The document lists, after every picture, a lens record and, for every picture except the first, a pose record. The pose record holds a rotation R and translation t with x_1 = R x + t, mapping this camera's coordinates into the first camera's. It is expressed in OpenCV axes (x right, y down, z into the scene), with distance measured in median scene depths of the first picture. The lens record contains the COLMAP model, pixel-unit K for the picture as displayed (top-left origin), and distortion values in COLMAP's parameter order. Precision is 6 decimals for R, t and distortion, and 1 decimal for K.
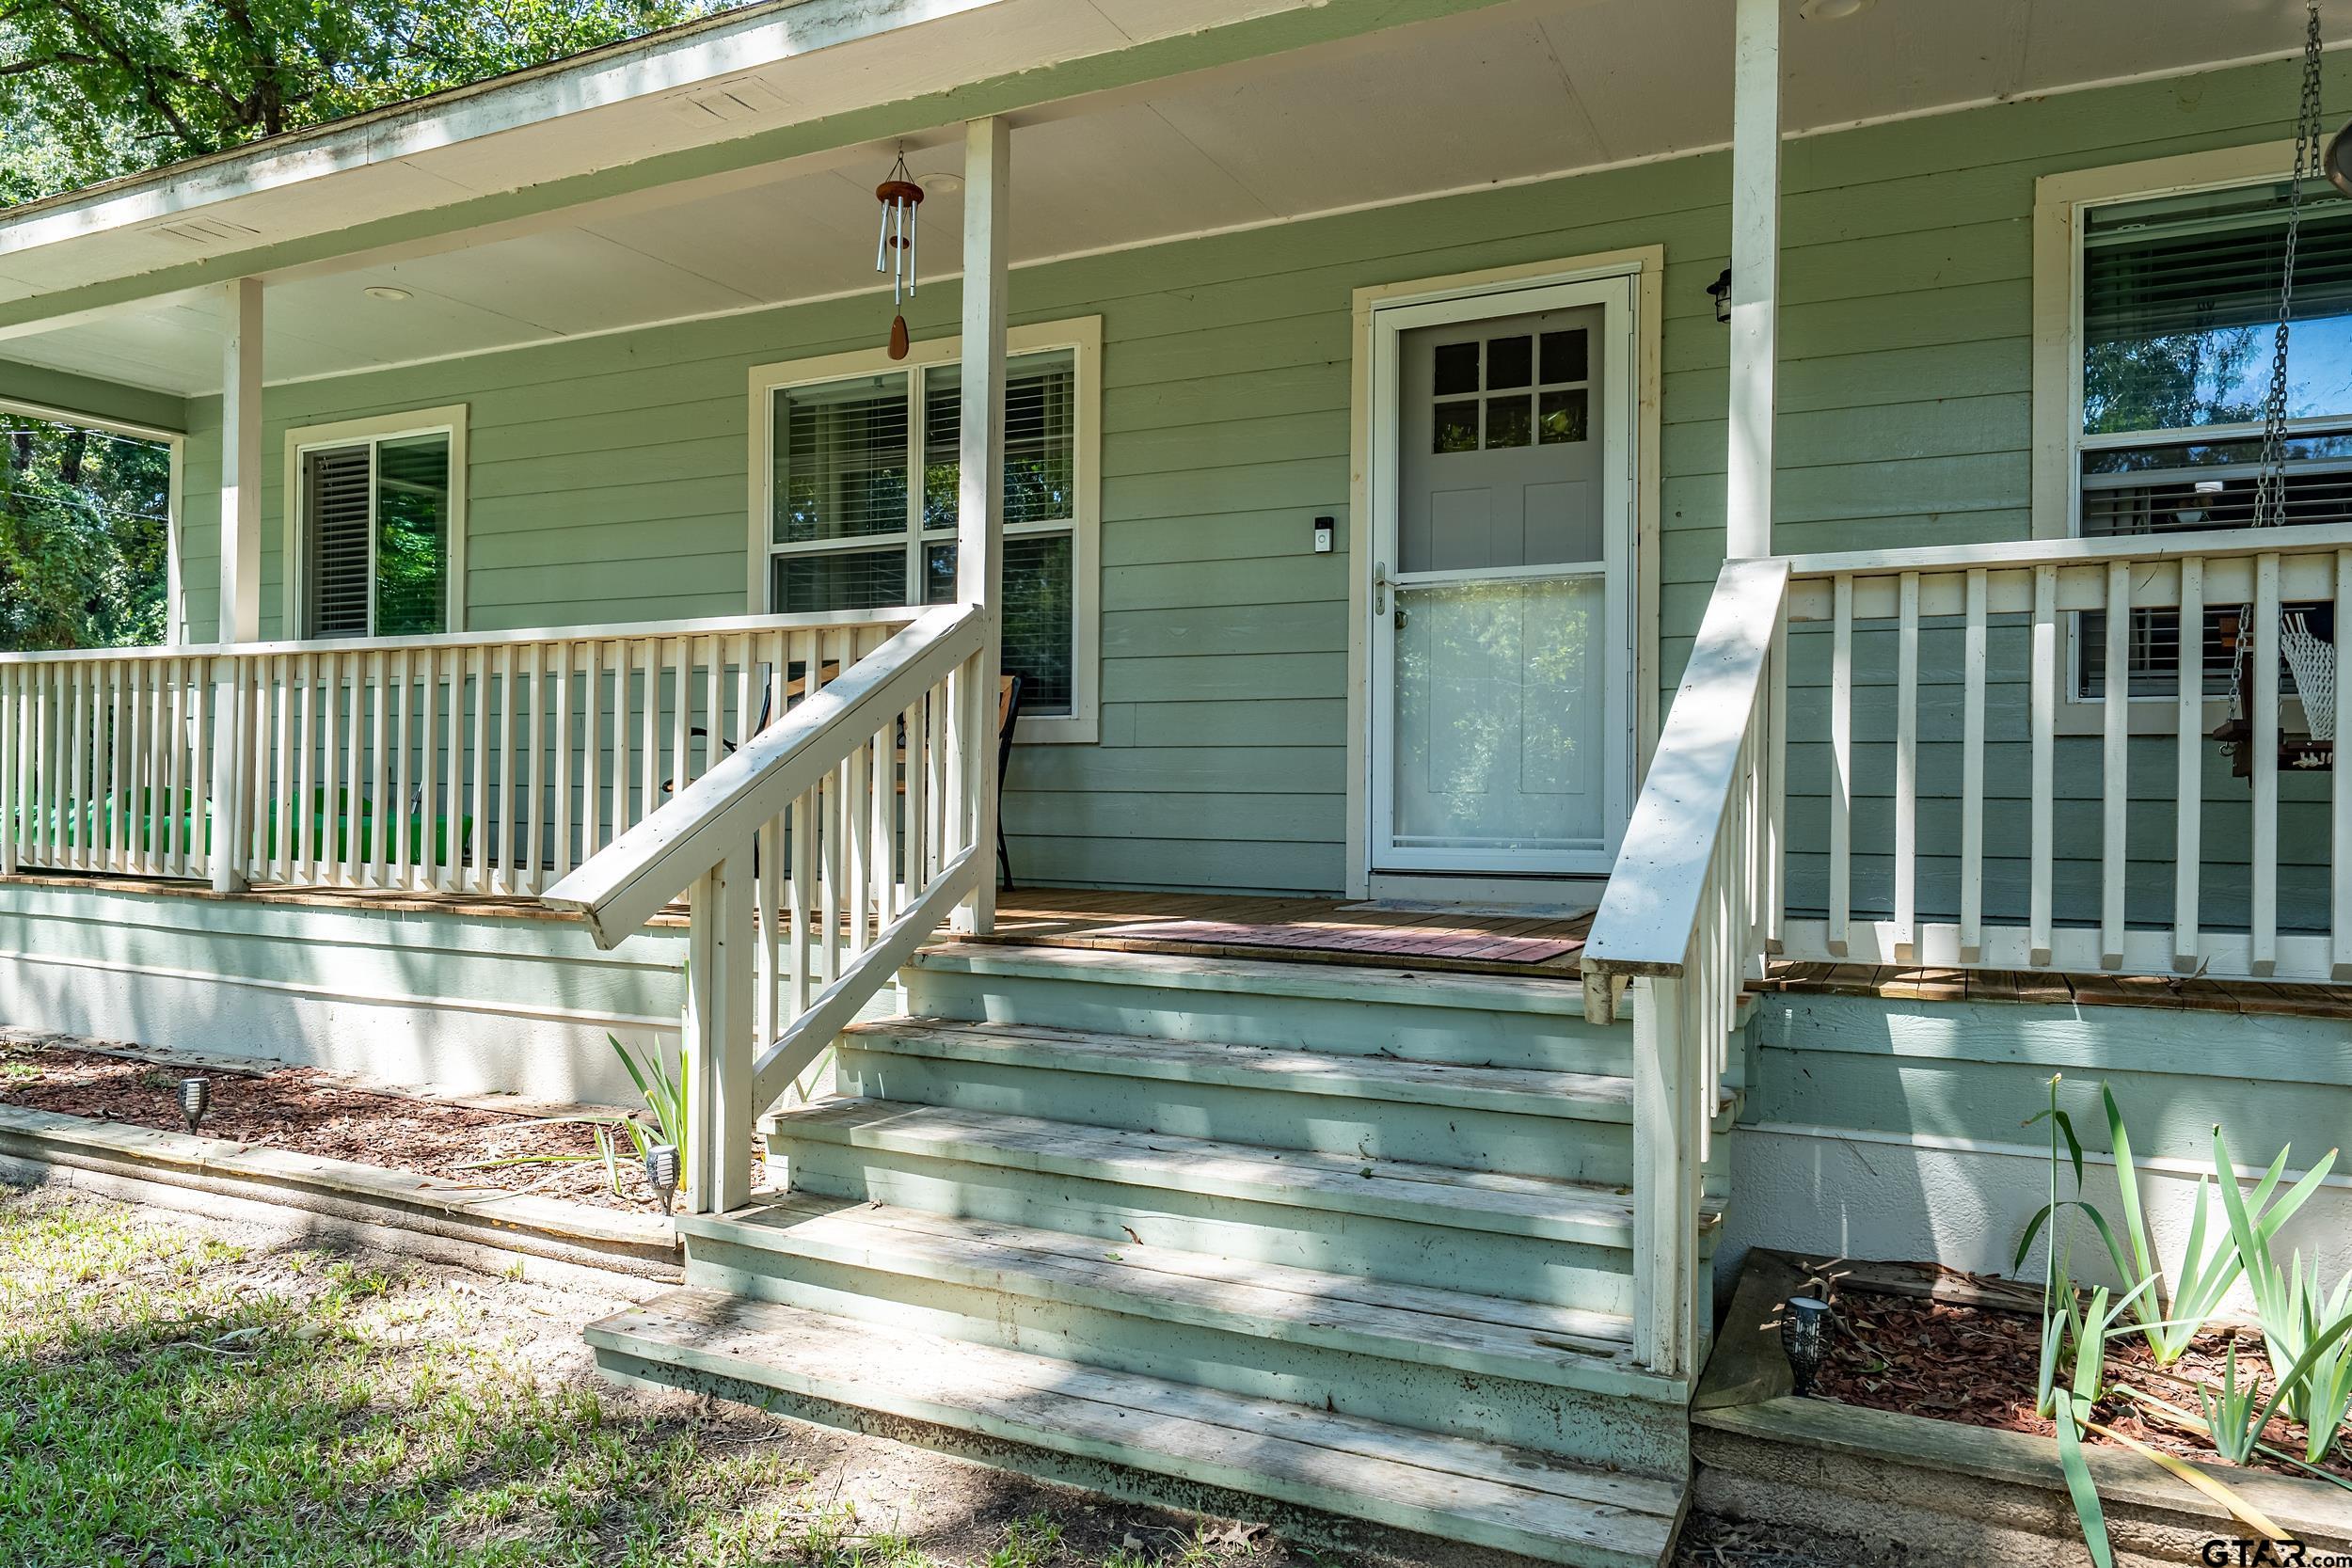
lens RADIAL K [[1554.7, 0, 1176.0], [0, 1554.7, 784.0], [0, 0, 1]] dist [0.001388, 0.000780]
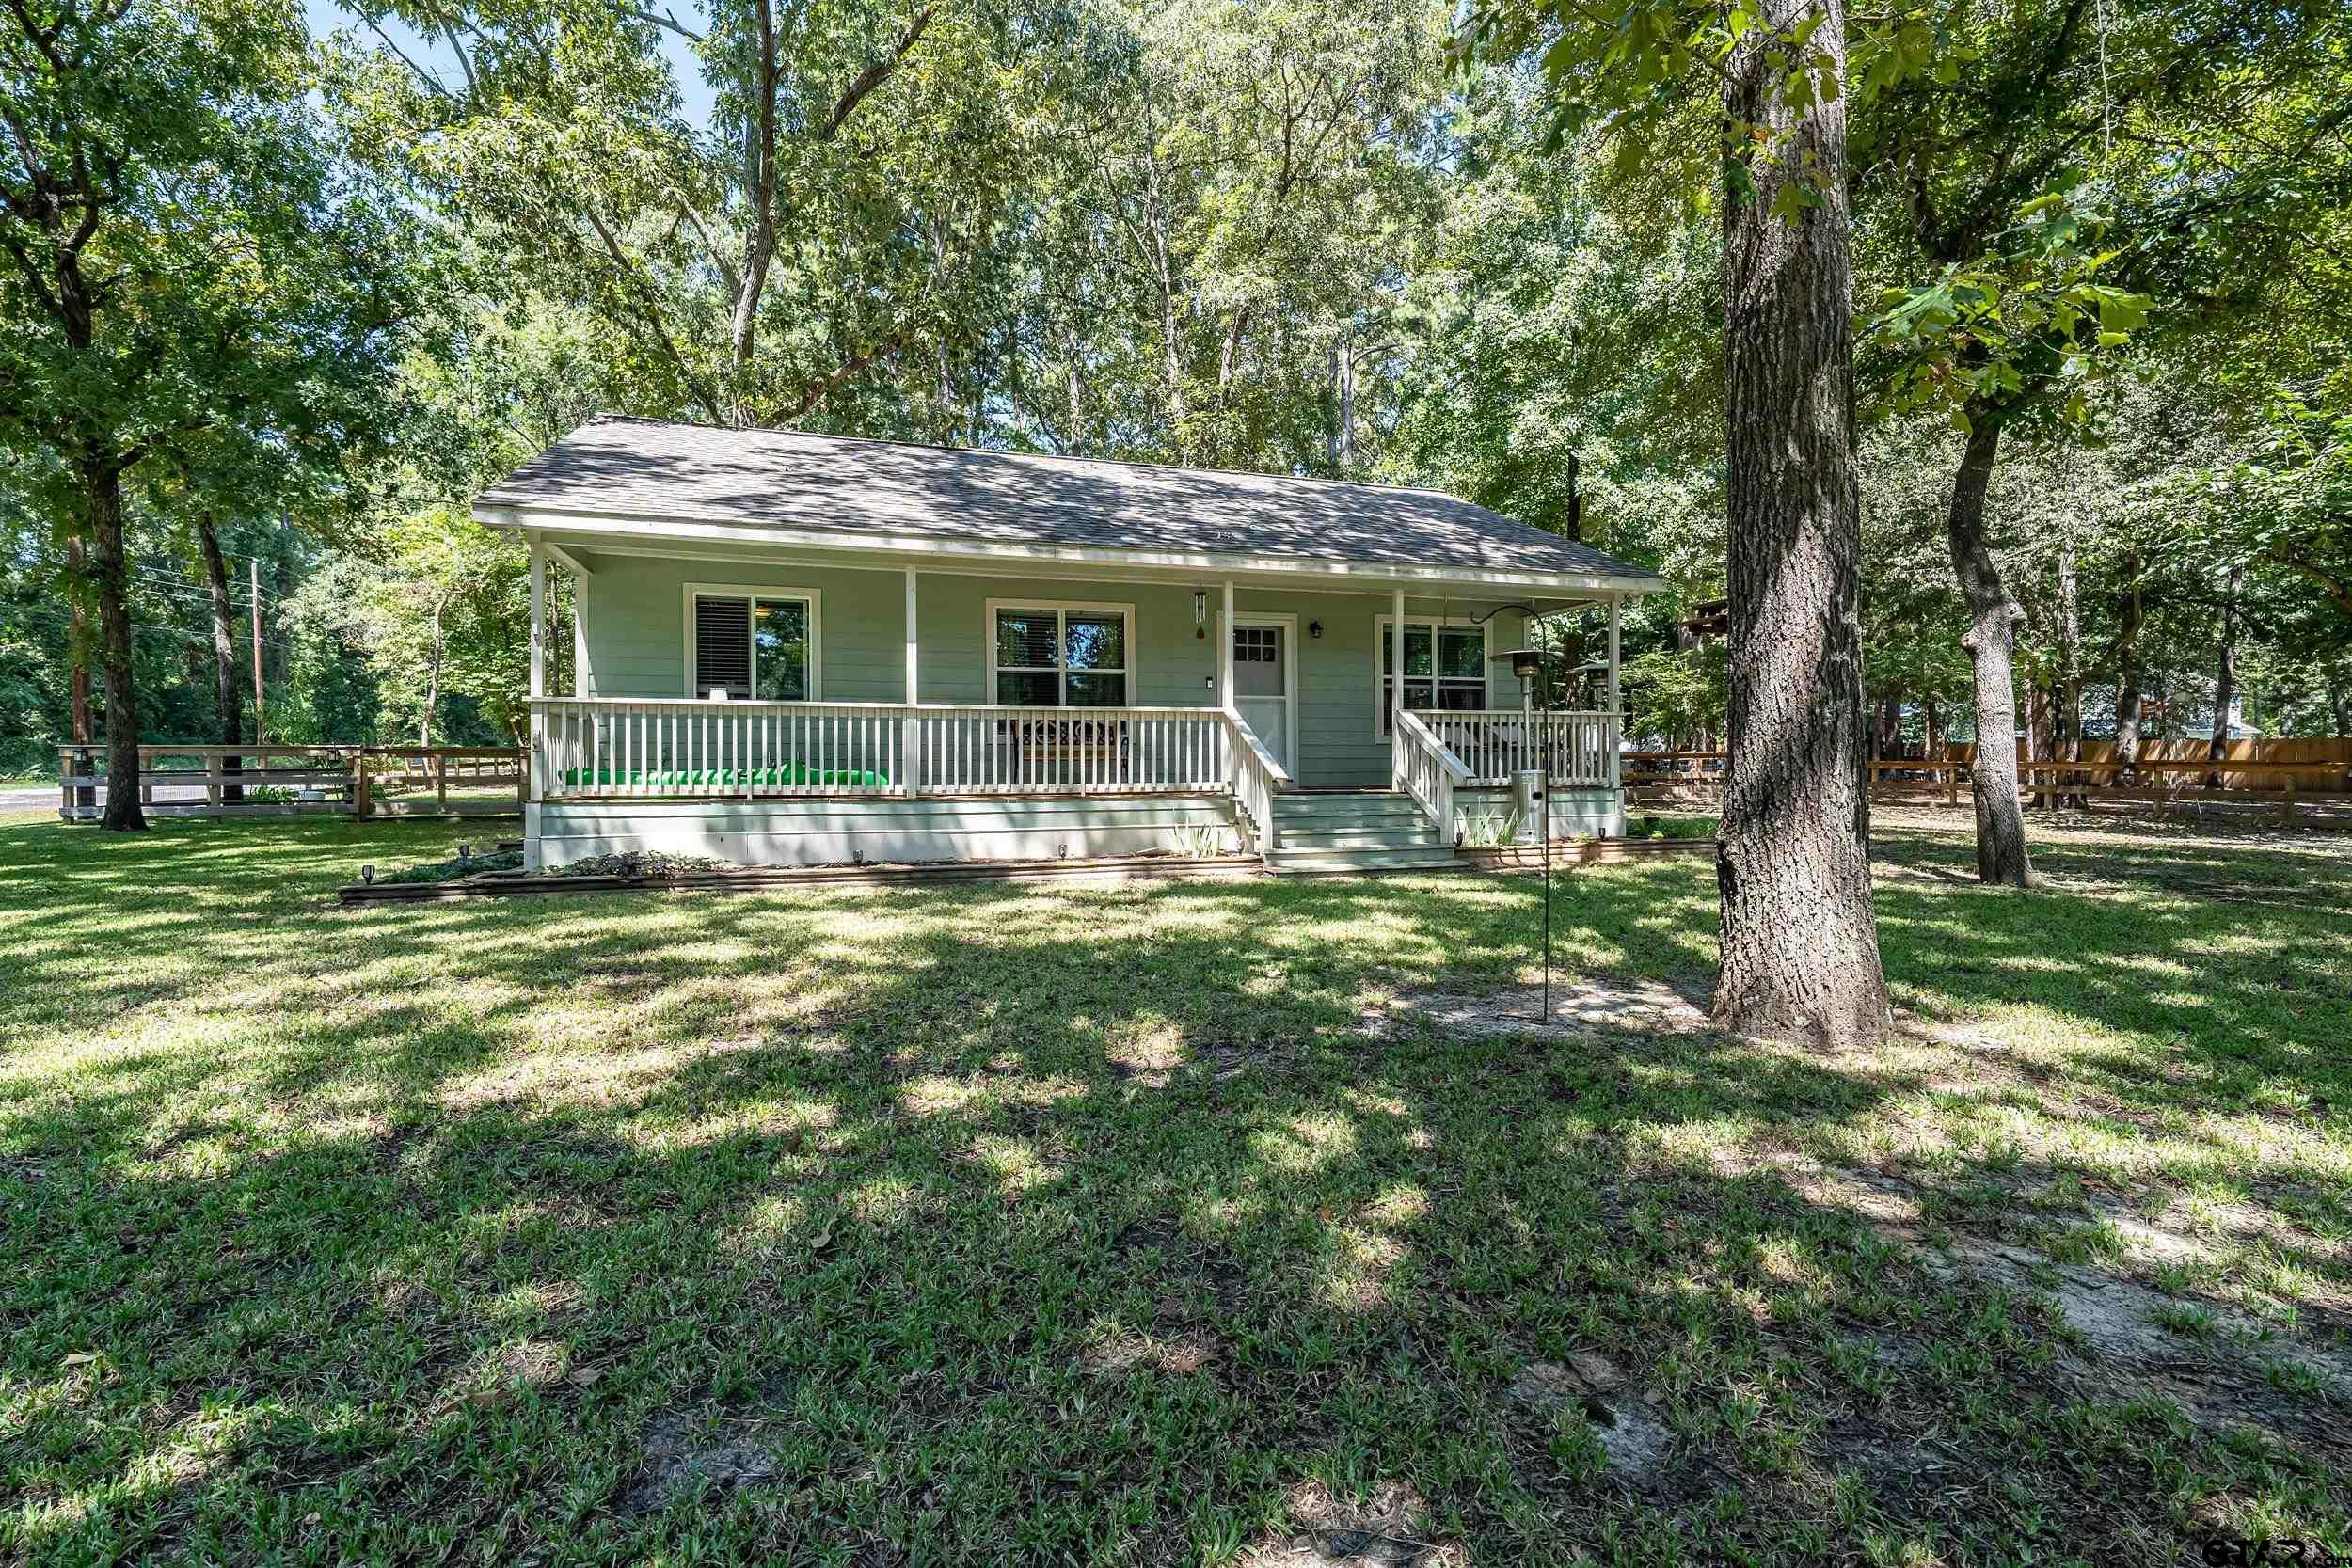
lens RADIAL K [[1021.1, 0, 1176.0], [0, 1021.1, 784.0], [0, 0, 1]] dist [0.001242, 0.000222]
pose [[0.722302, -0.026865, 0.691056, -1.439955], [0.007008, 0.999478, 0.031530, -0.006583], [-0.691542, -0.017931, 0.722114, -0.556564]]
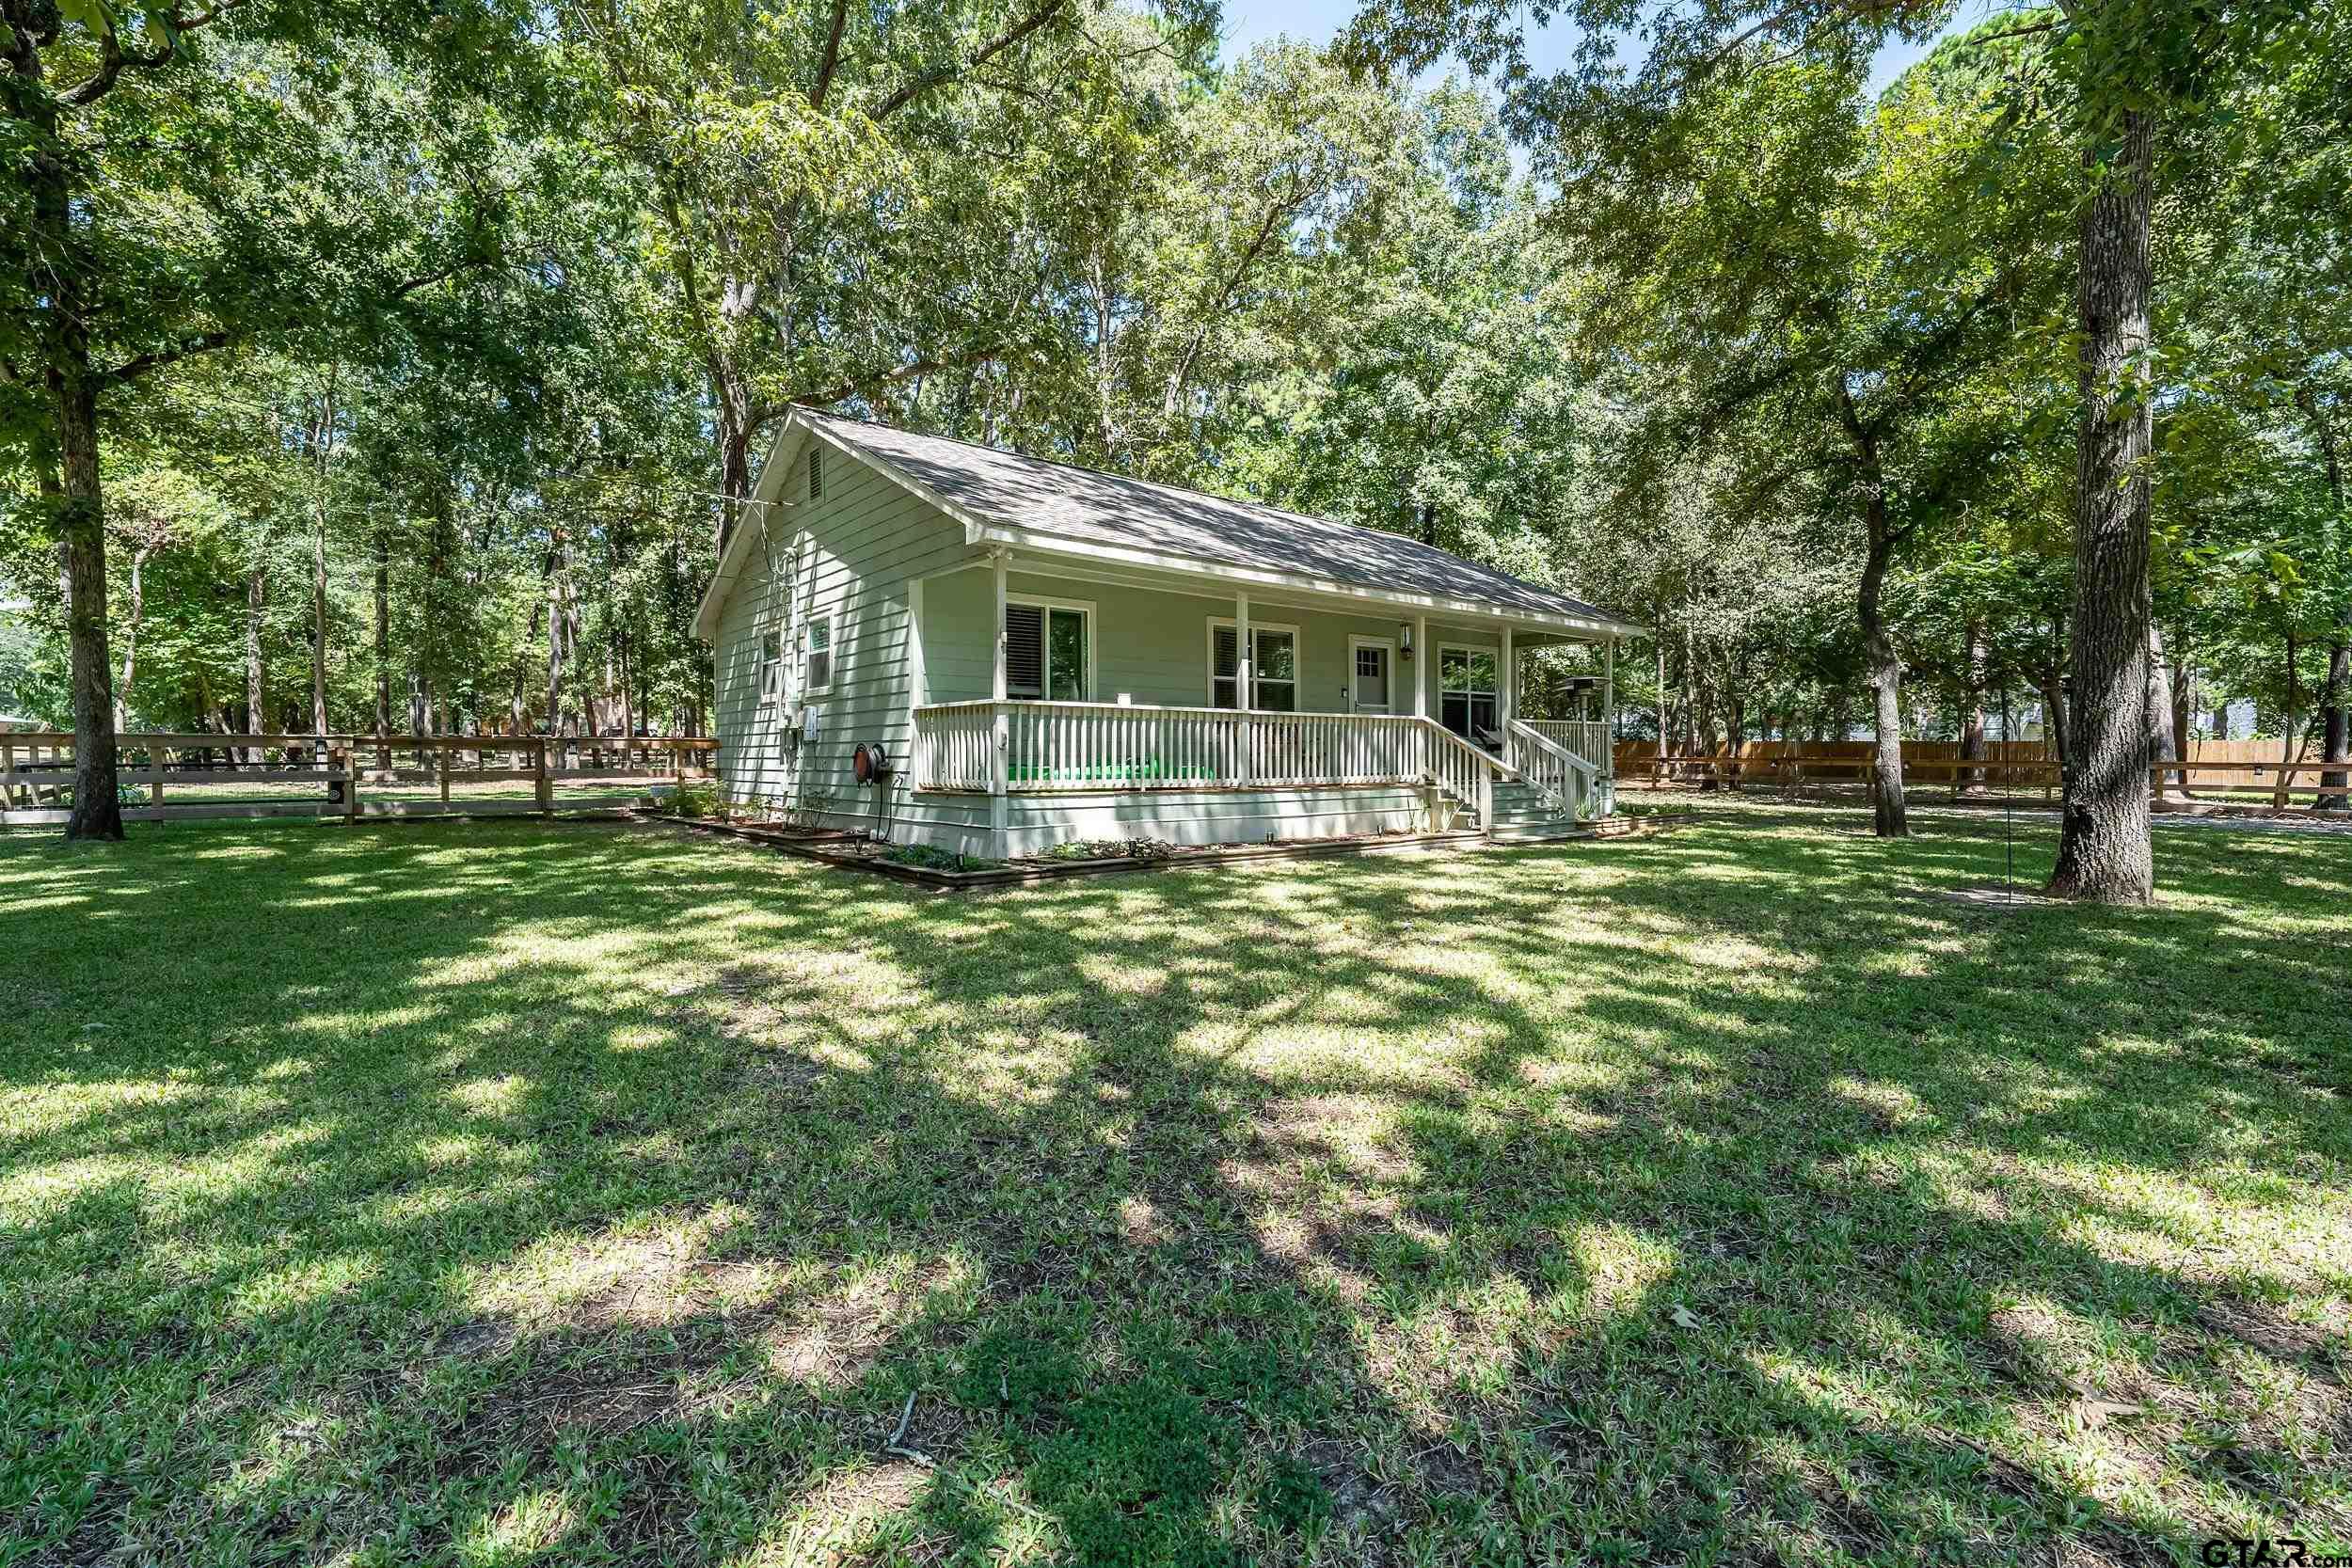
lens RADIAL K [[1021.1, 0, 1176.0], [0, 1021.1, 784.0], [0, 0, 1]] dist [0.001242, 0.000222]
pose [[0.417811, -0.036753, 0.907790, -2.468827], [-0.001106, 0.999160, 0.040961, -0.025594], [-0.908533, -0.018118, 0.417419, 0.256504]]
